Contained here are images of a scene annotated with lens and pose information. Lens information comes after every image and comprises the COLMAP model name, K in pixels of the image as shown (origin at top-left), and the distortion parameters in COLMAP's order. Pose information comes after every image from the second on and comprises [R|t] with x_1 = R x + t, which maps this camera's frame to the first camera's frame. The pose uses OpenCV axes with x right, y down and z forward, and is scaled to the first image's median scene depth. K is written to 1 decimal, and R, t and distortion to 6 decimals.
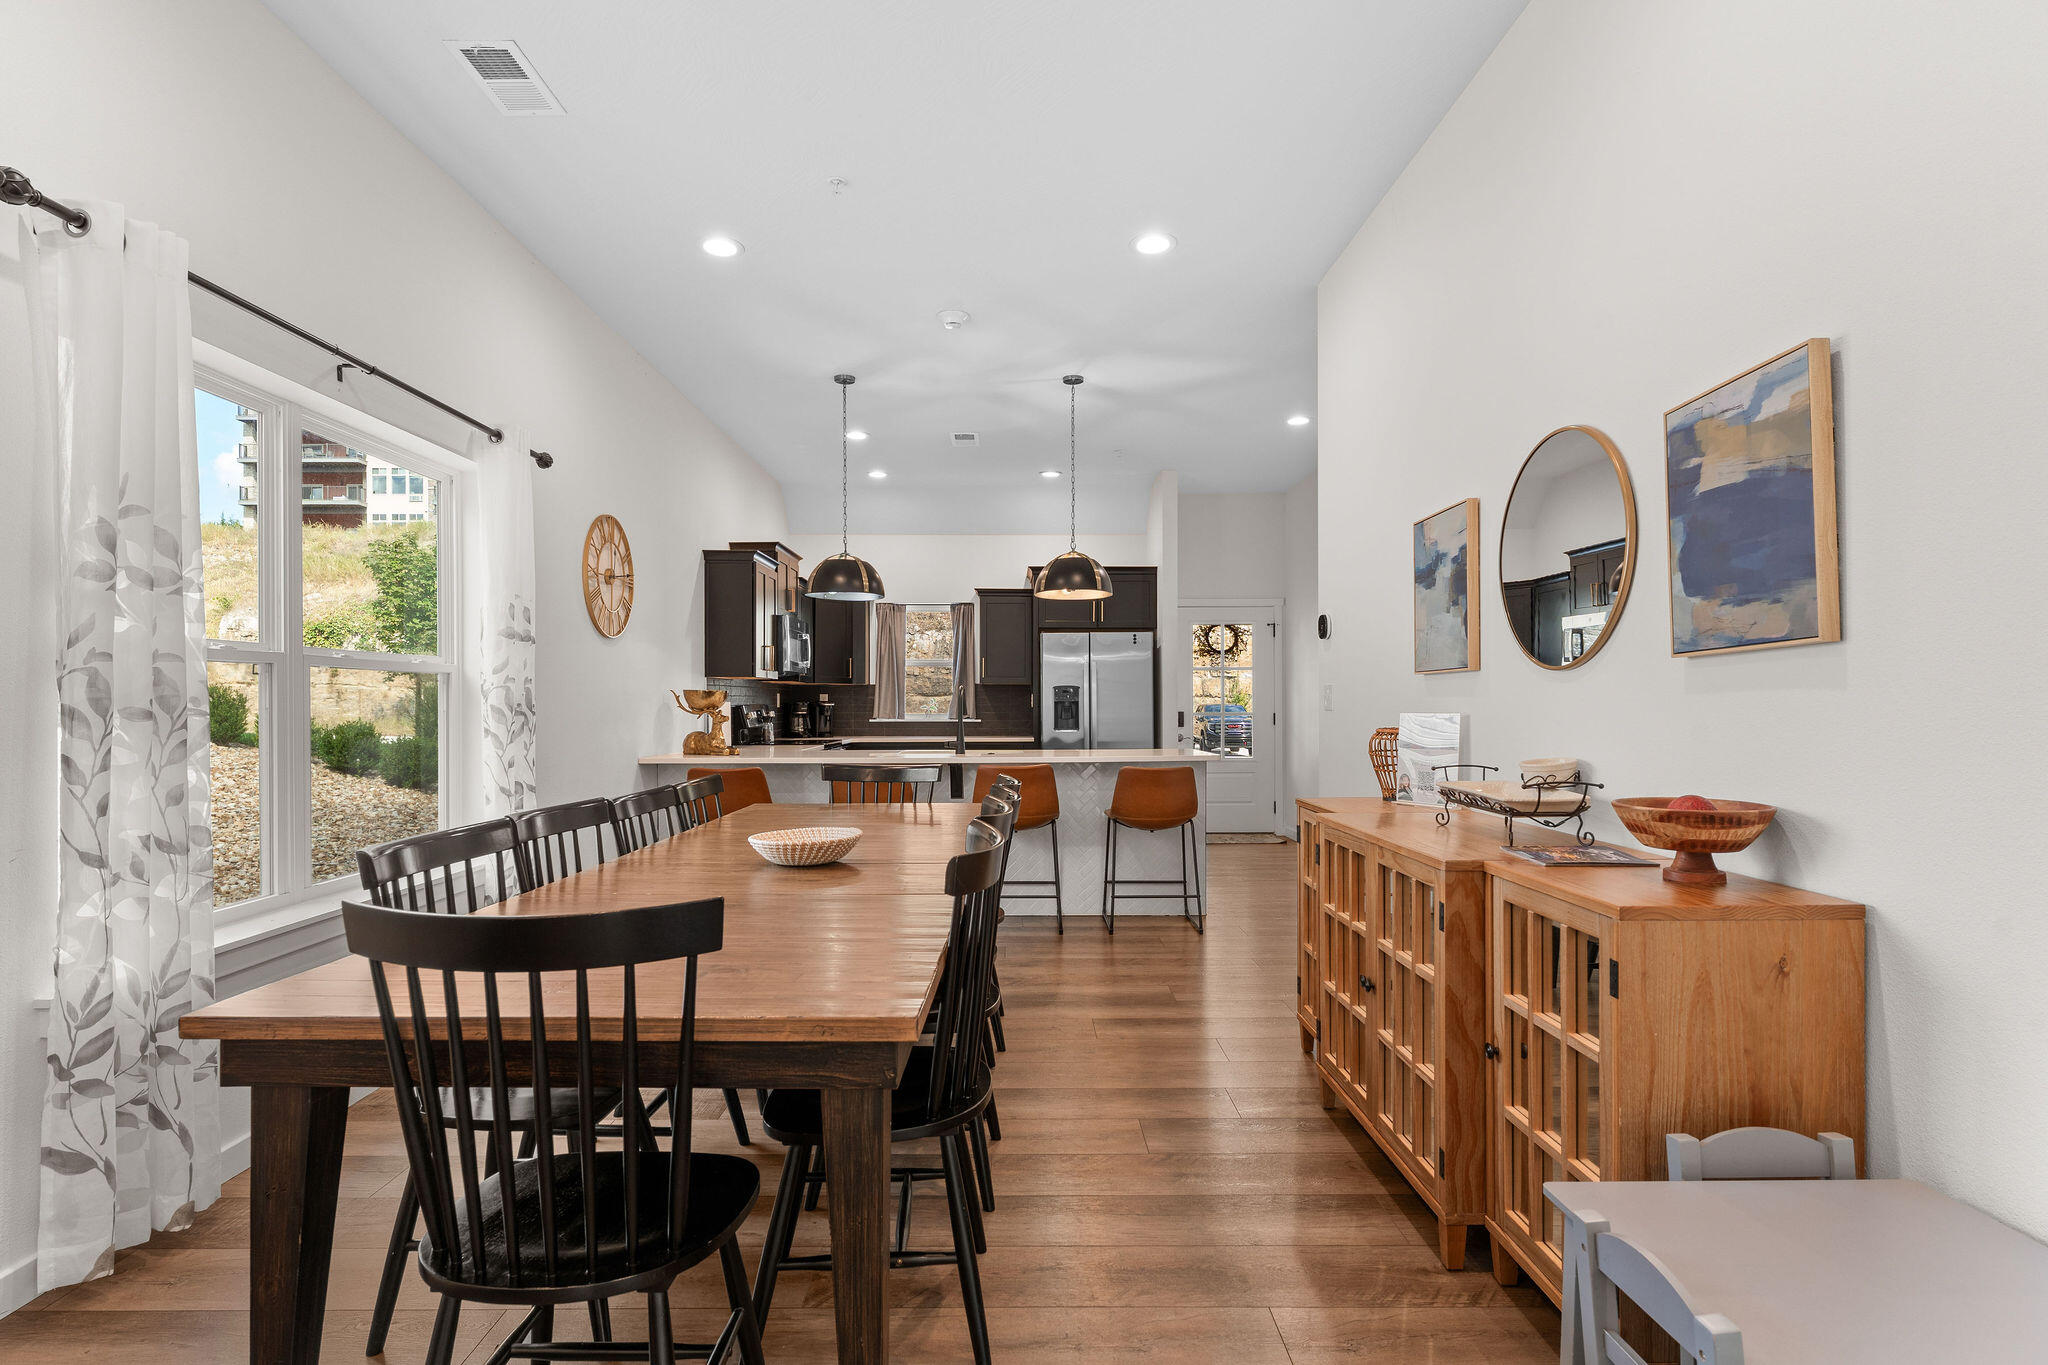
lens RADIAL K [[1016.8, 0, 1019.4], [0, 1016.8, 696.4], [0, 0, 1]] dist [0.003289, -0.000628]
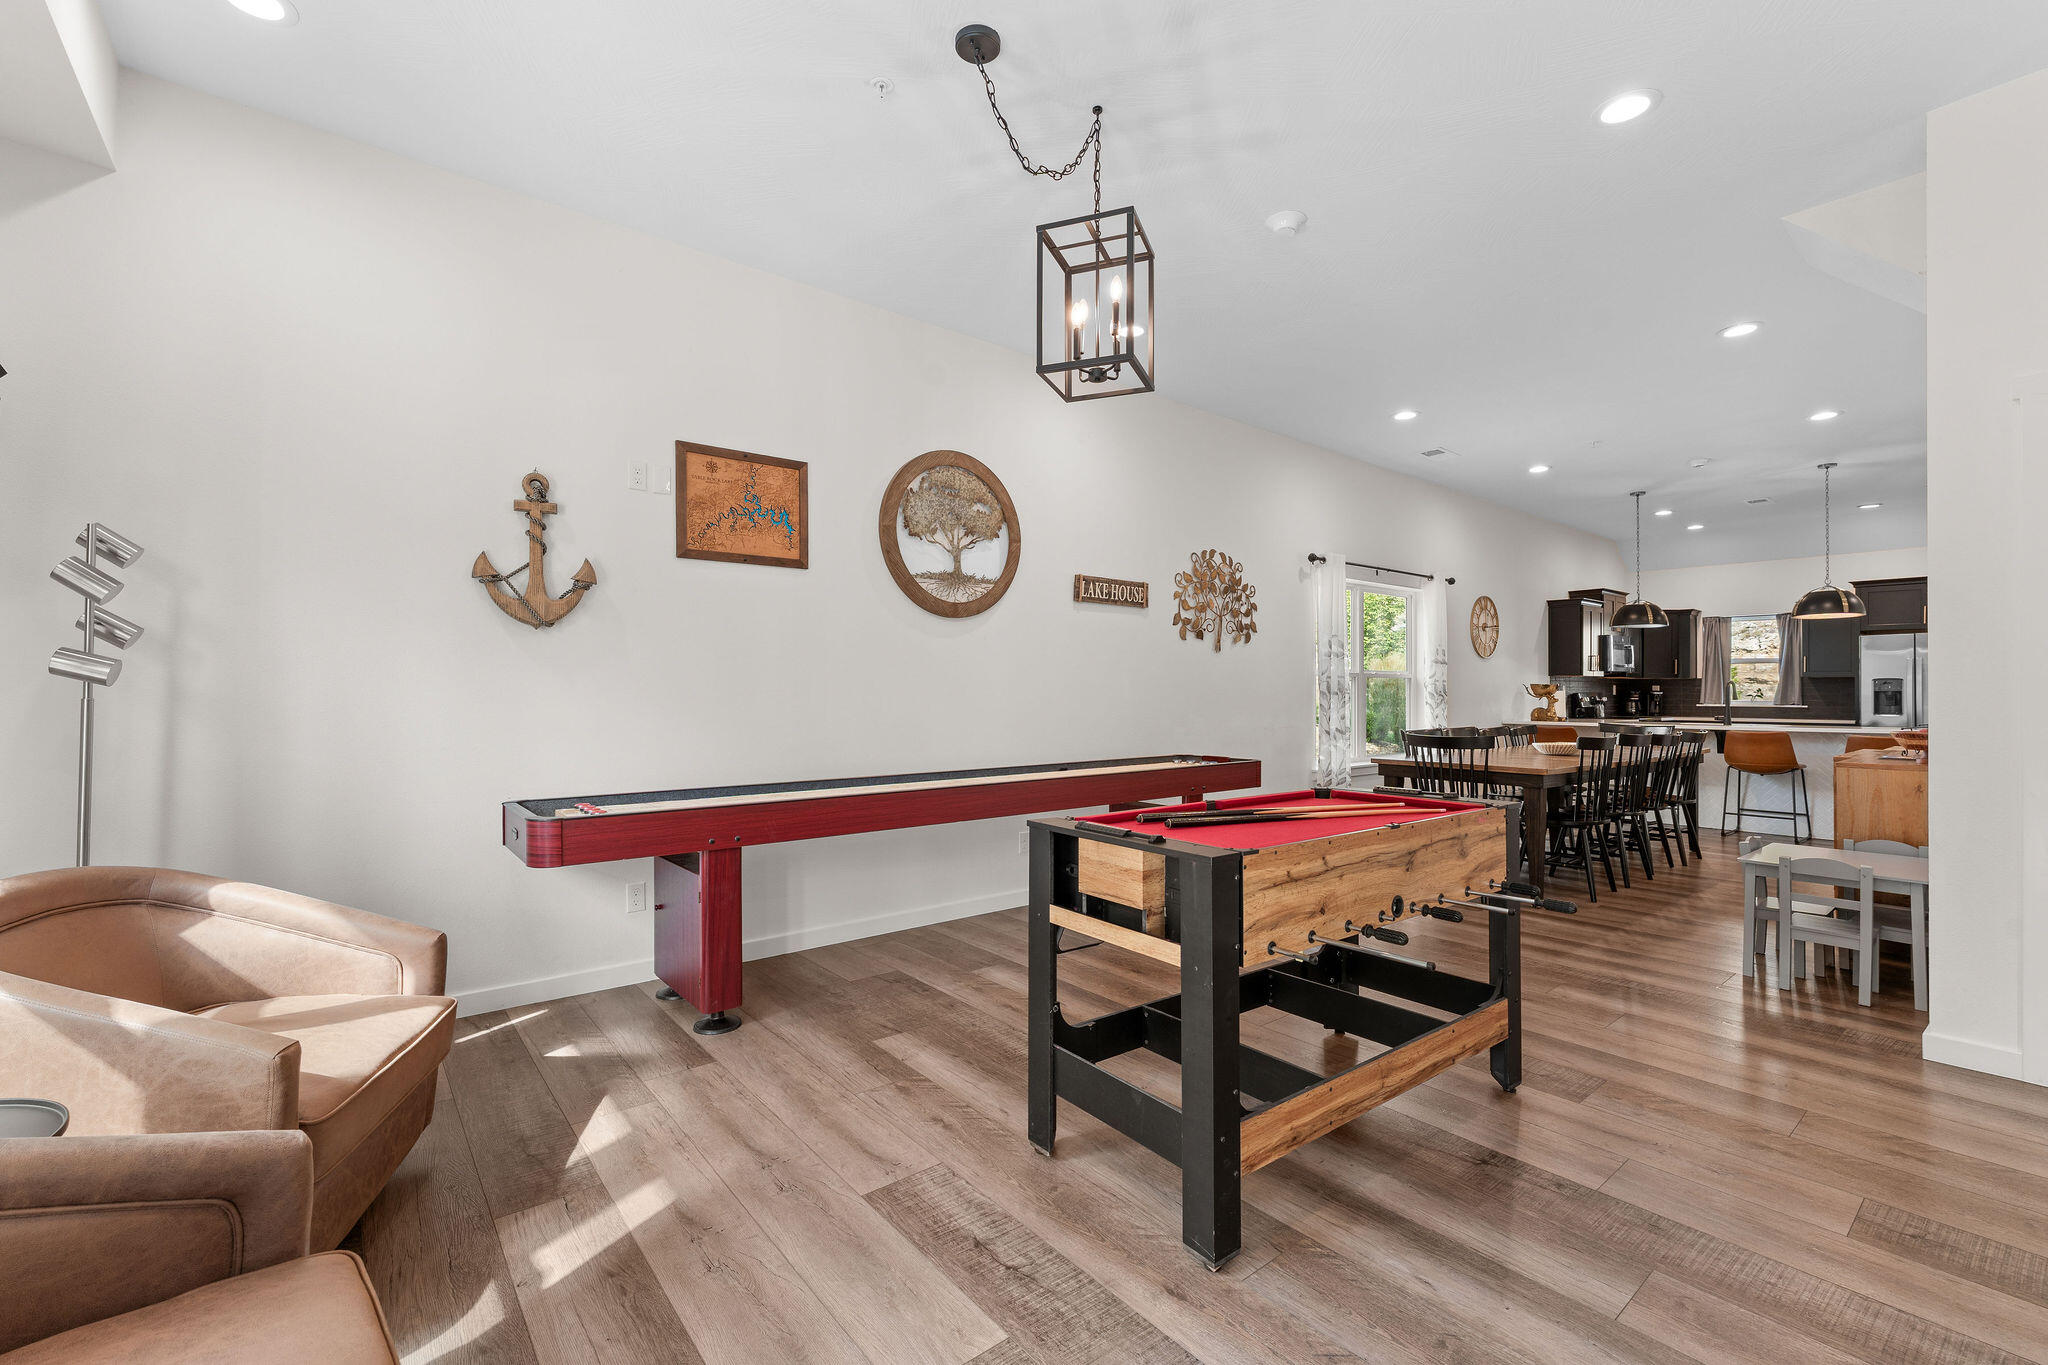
lens RADIAL K [[861.8, 0, 1016.4], [0, 861.8, 691.5], [0, 0, 1]] dist [-0.000320, -0.000051]
pose [[0.618692, 0.002750, -0.785629, 0.278478], [0.001587, 0.999987, 0.004750, -0.001747], [0.785632, -0.004186, 0.618680, -0.598550]]
